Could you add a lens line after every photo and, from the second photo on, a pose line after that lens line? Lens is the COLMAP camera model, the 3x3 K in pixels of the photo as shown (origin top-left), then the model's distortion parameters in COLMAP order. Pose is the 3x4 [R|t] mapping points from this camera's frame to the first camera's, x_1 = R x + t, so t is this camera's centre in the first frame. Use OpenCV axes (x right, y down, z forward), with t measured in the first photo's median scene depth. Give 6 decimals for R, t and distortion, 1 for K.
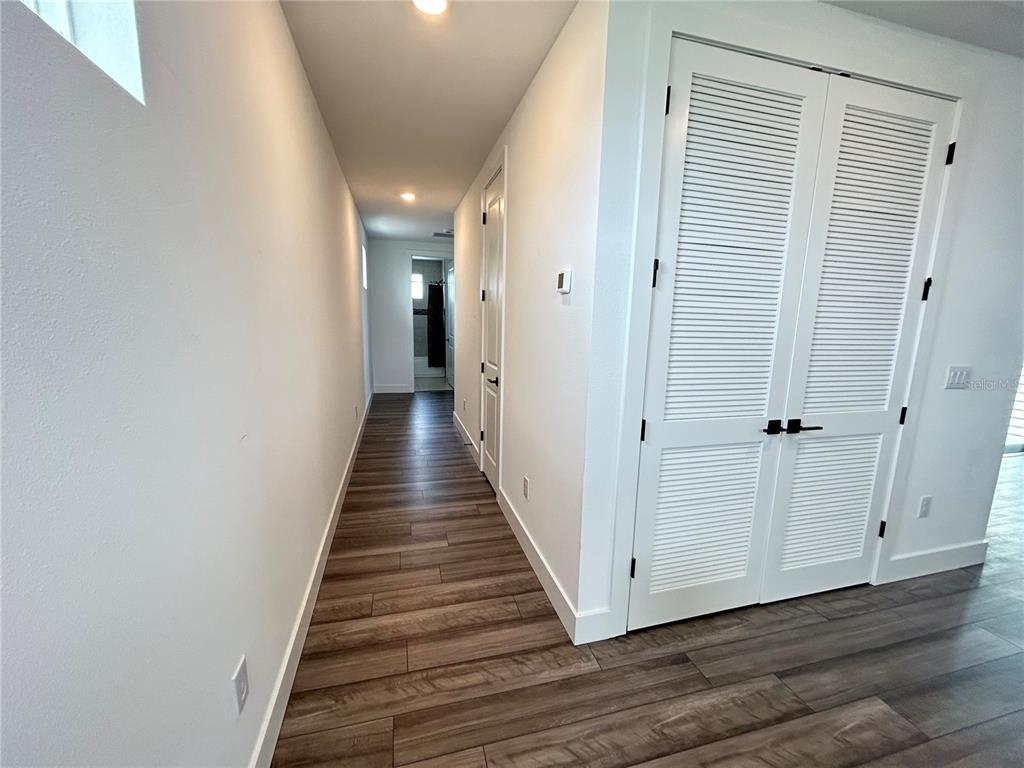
lens RADIAL K [[416.2, 0, 509.6], [0, 416.2, 385.2], [0, 0, 1]] dist [-0.000565, 0.000617]
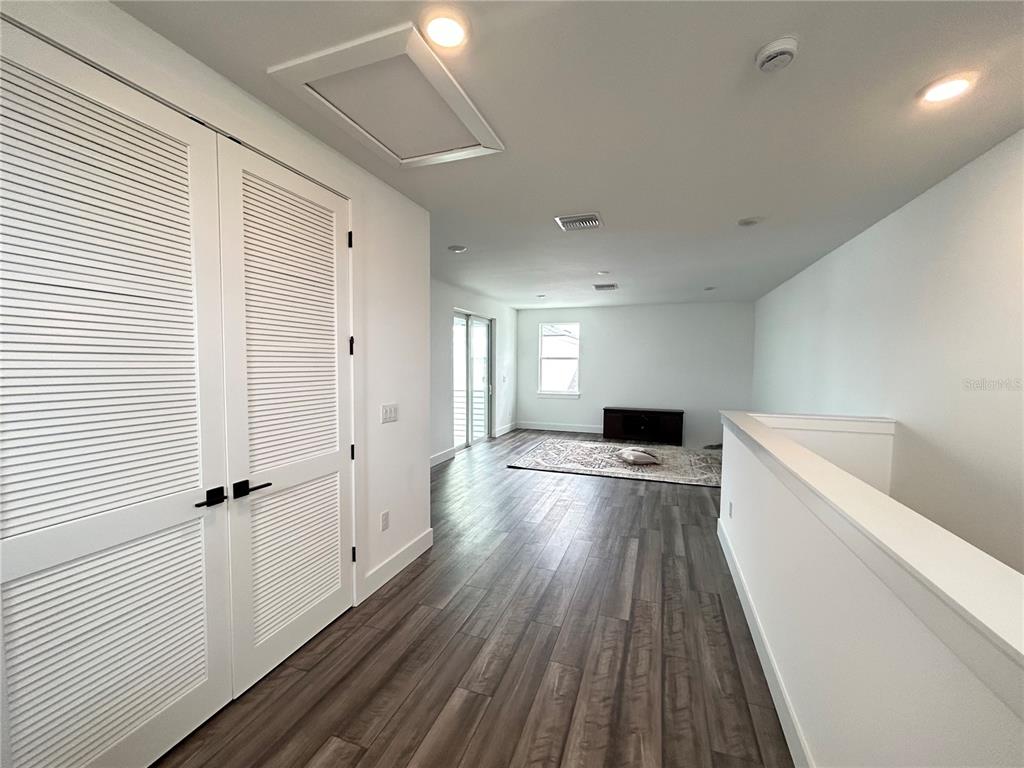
lens RADIAL K [[416.2, 0, 509.6], [0, 416.2, 385.2], [0, 0, 1]] dist [-0.000565, 0.000617]
pose [[0.573703, -0.063989, 0.816560, 0.274707], [0.138917, 0.990102, -0.020012, -0.029182], [-0.807197, 0.124915, 0.576914, -0.053023]]
